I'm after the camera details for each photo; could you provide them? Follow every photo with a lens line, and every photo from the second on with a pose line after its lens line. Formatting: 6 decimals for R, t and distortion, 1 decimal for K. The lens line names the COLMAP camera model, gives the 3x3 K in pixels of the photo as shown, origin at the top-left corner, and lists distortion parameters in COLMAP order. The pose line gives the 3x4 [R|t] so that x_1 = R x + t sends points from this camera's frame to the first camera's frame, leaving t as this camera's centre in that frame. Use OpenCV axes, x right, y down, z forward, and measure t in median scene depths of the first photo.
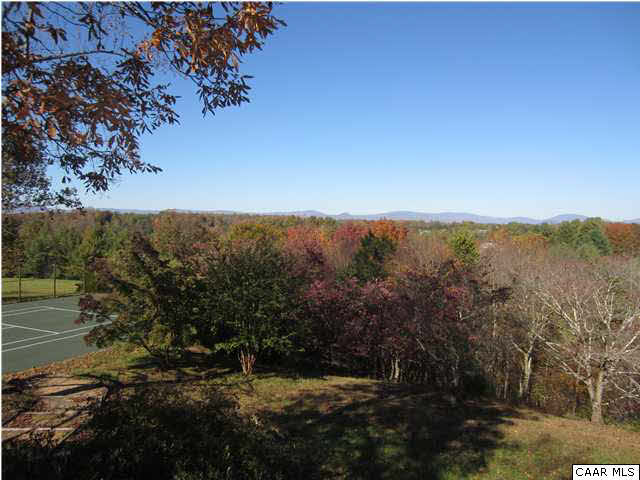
lens RADIAL K [[631.5, 0, 320.0], [0, 631.5, 240.0], [0, 0, 1]] dist [-0.034644, -0.006285]
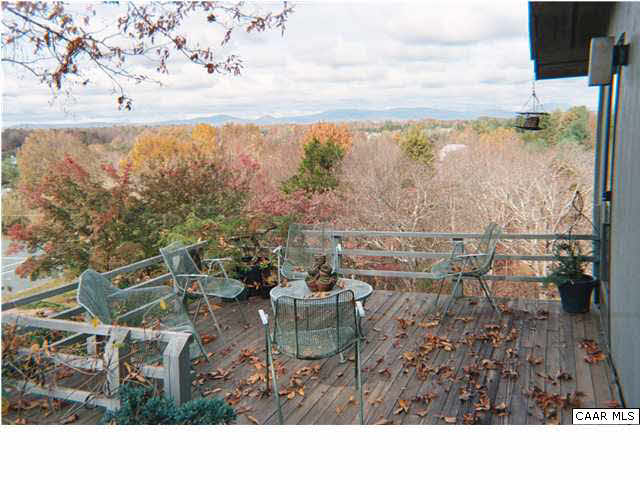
lens RADIAL K [[631.5, 0, 320.0], [0, 631.5, 240.0], [0, 0, 1]] dist [-0.034644, -0.006285]
pose [[0.995436, -0.066945, 0.068009, 0.032446], [0.056275, 0.987351, 0.148226, -0.003585], [-0.077071, -0.143723, 0.986612, 0.181074]]
